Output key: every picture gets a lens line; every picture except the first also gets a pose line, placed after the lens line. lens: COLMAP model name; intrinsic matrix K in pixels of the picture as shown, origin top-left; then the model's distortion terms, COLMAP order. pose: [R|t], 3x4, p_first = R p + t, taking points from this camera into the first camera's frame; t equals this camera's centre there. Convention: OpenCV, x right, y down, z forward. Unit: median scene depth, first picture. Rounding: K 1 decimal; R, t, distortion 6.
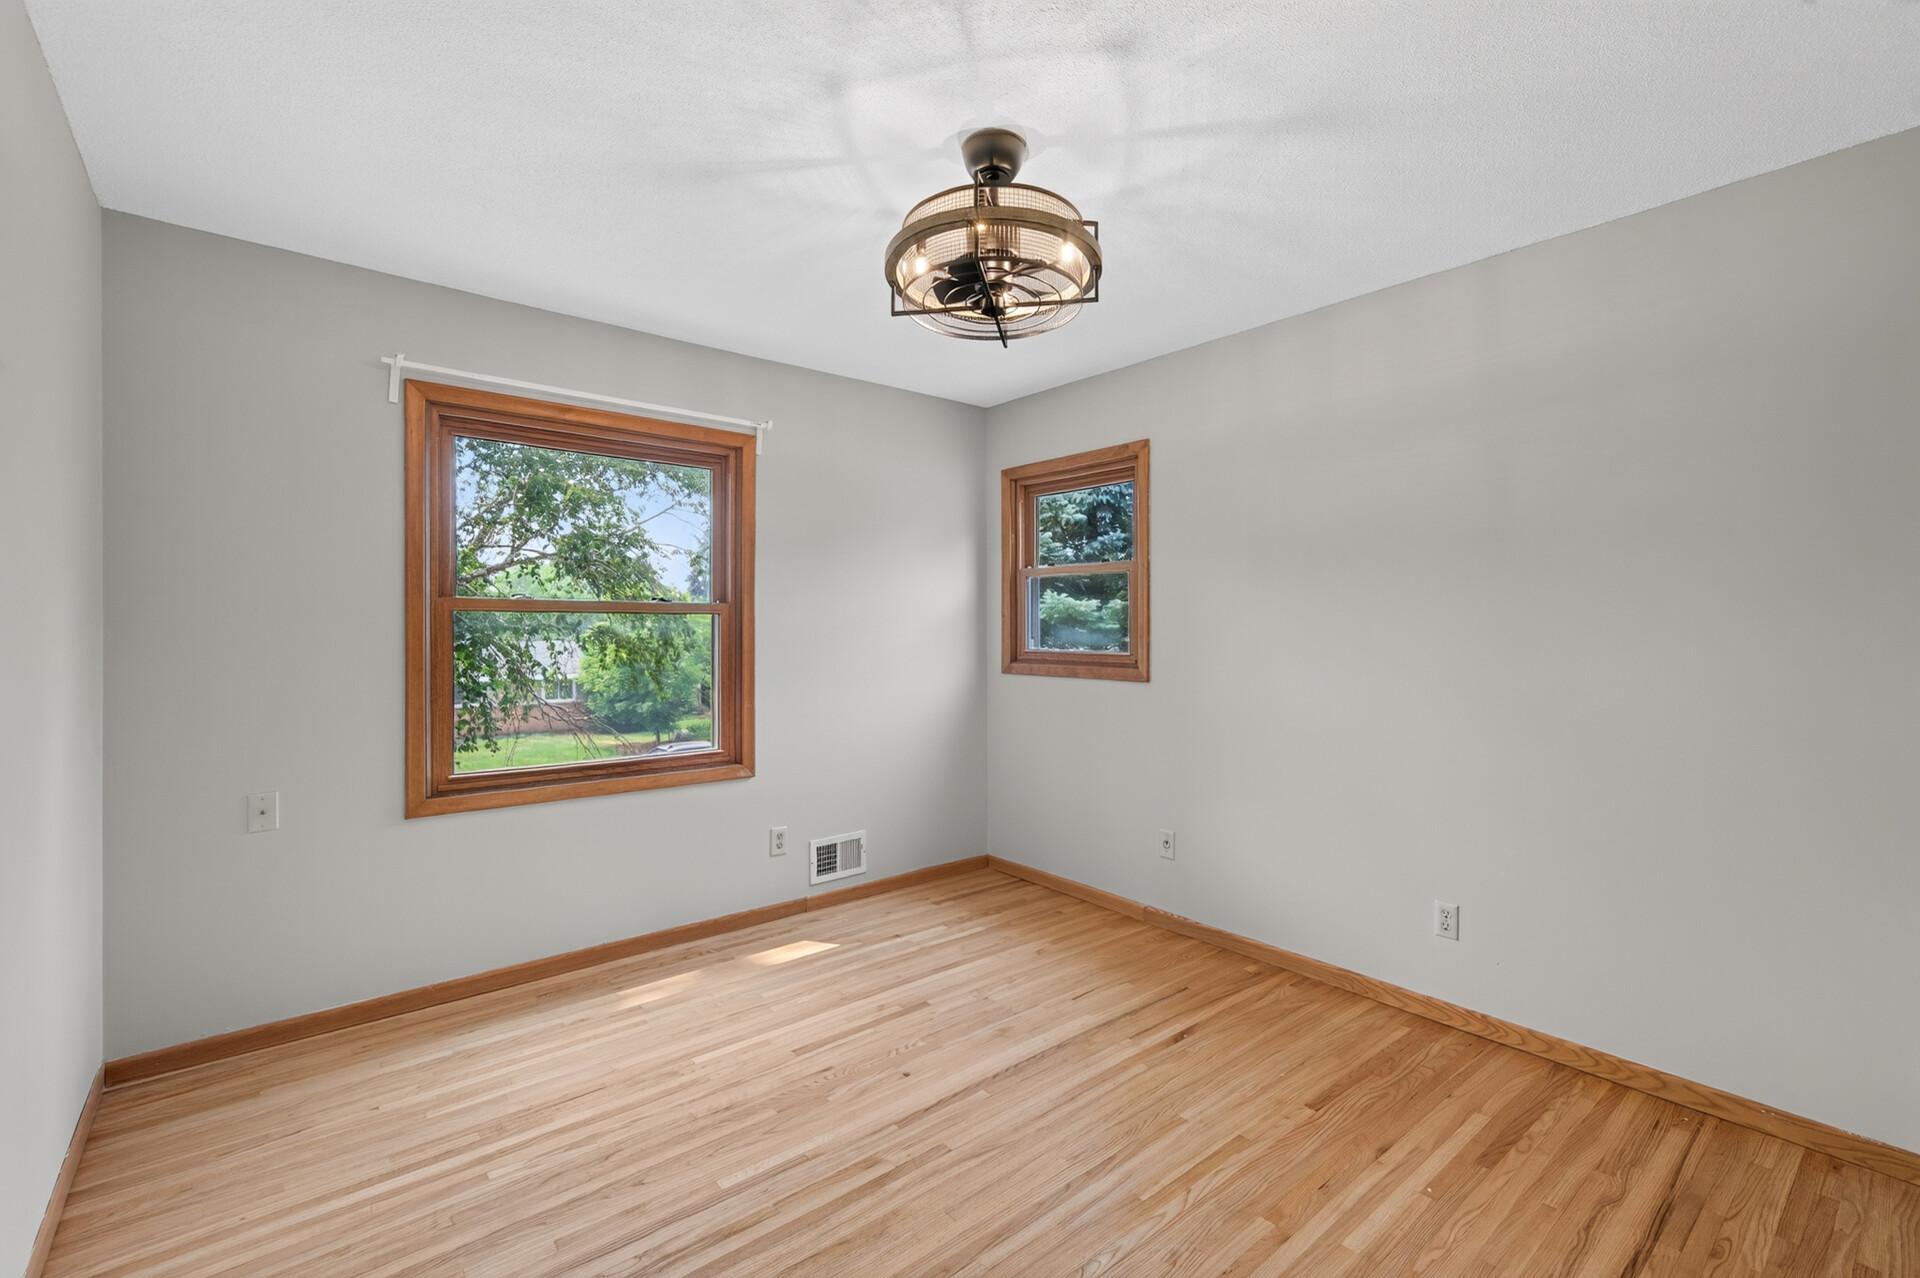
lens RADIAL K [[833.1, 0, 975.6], [0, 833.1, 634.5], [0, 0, 1]] dist [0.003316, -0.000015]
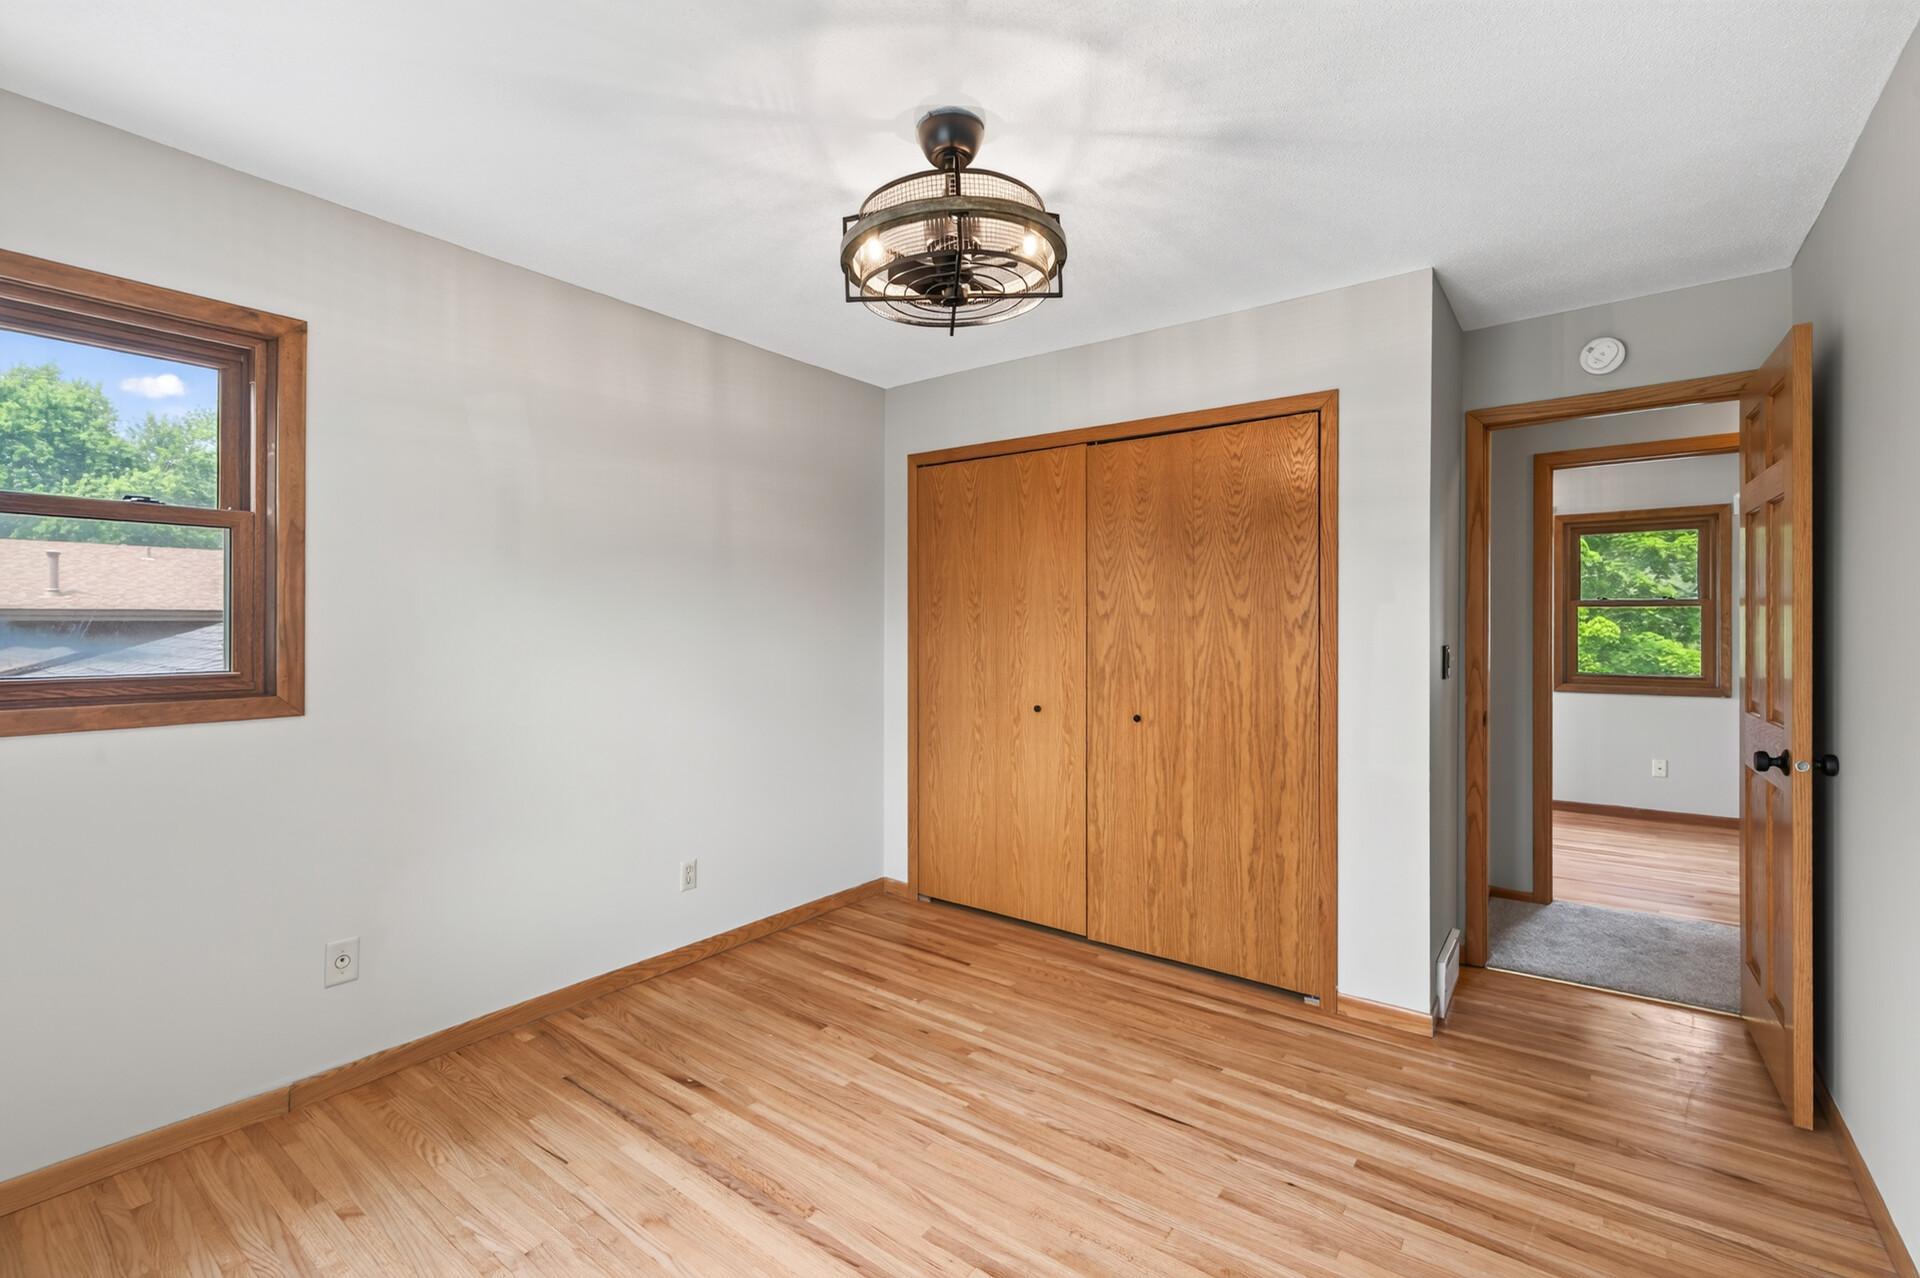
lens RADIAL K [[833.1, 0, 975.4], [0, 833.1, 627.0], [0, 0, 1]] dist [0.003316, -0.000015]
pose [[-0.221453, -0.005770, 0.975154, -0.695447], [0.005076, 0.999962, 0.007069, -0.014096], [-0.975158, 0.006516, -0.221416, 0.896975]]
